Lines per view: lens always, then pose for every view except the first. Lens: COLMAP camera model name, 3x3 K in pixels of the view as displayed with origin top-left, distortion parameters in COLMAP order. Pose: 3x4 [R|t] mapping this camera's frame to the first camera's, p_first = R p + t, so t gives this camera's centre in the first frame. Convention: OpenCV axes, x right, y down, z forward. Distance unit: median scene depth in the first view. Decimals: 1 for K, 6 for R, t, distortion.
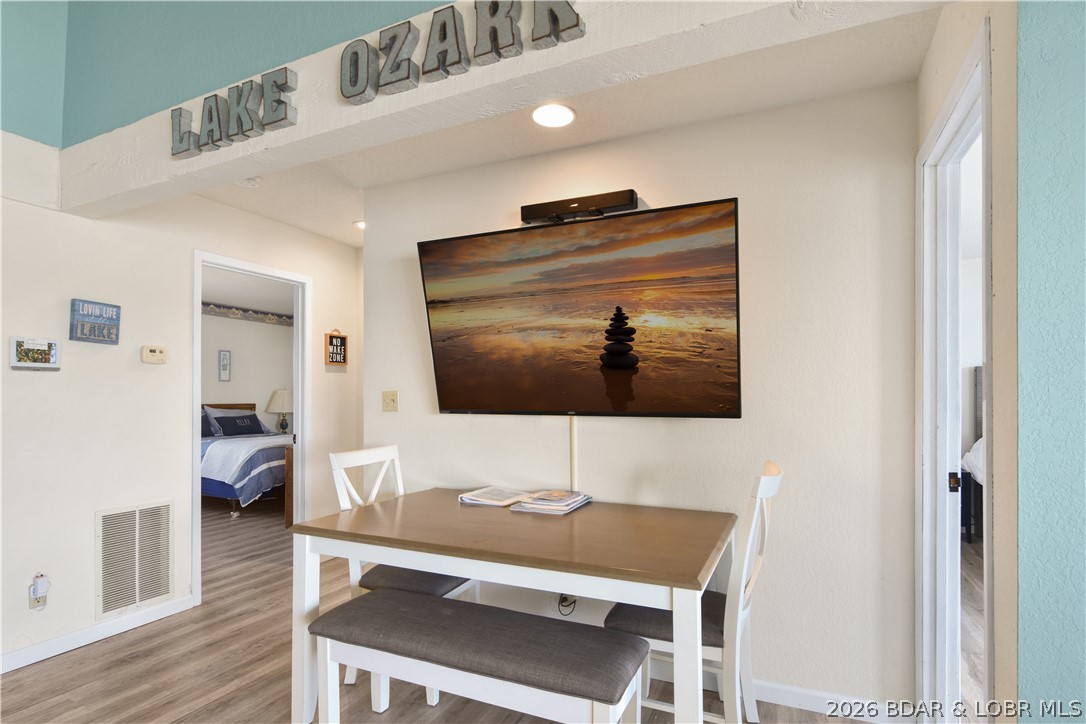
lens RADIAL K [[559.1, 0, 552.5], [0, 559.1, 397.3], [0, 0, 1]] dist [-0.008934, -0.009169]
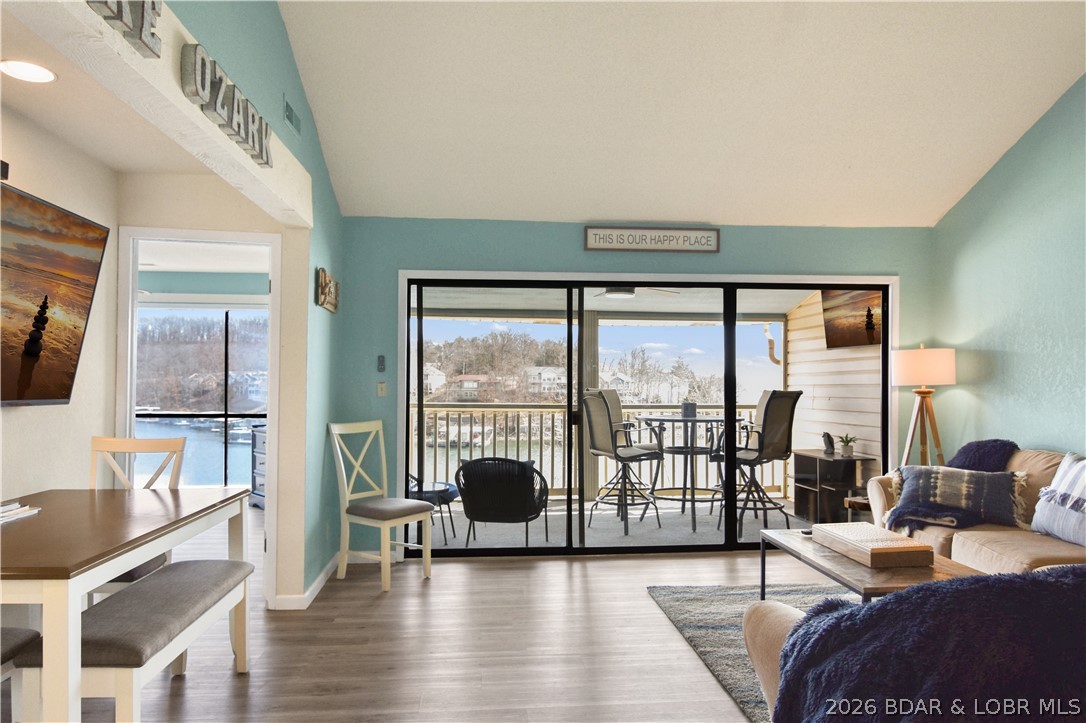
lens RADIAL K [[720.3, 0, 547.3], [0, 720.3, 378.8], [0, 0, 1]] dist [-0.000400, -0.017956]
pose [[-0.496612, 0.007641, 0.867939, -1.353310], [-0.003861, 0.999932, -0.011012, -0.002823], [-0.867964, -0.008820, -0.496549, 0.814618]]
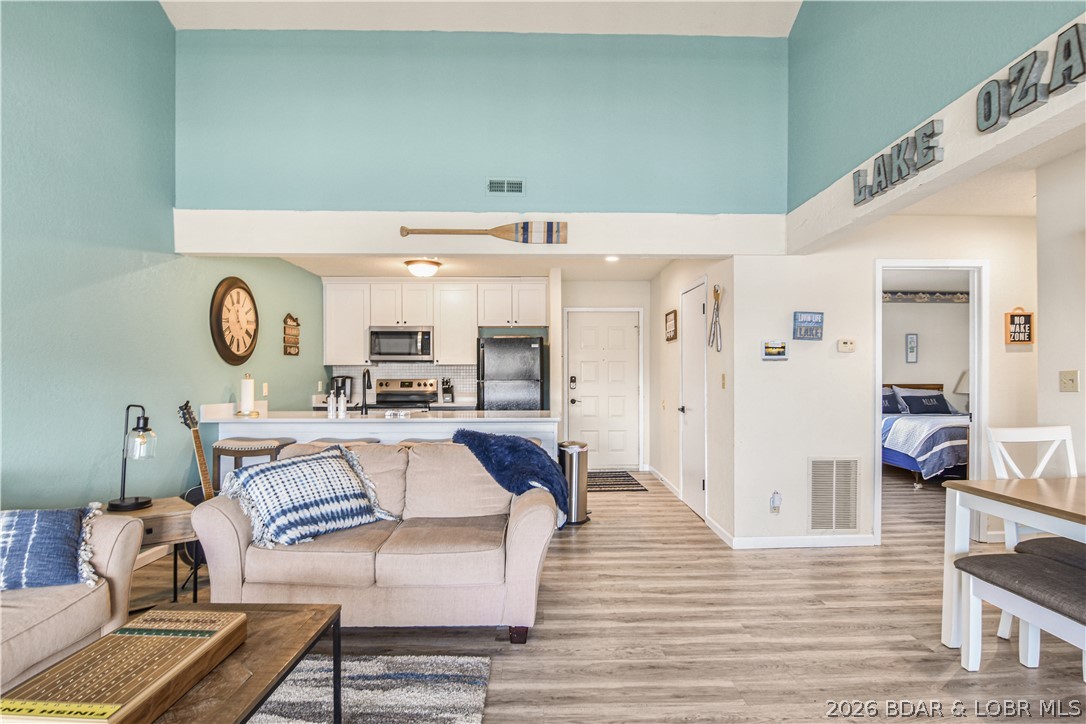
lens RADIAL K [[559.1, 0, 547.7], [0, 559.1, 380.9], [0, 0, 1]] dist [-0.008934, -0.009169]
pose [[0.429447, 0.002504, -0.903088, 0.226289], [0.001818, 0.999992, 0.003637, 0.001985], [0.903090, -0.003204, 0.429439, -0.275143]]
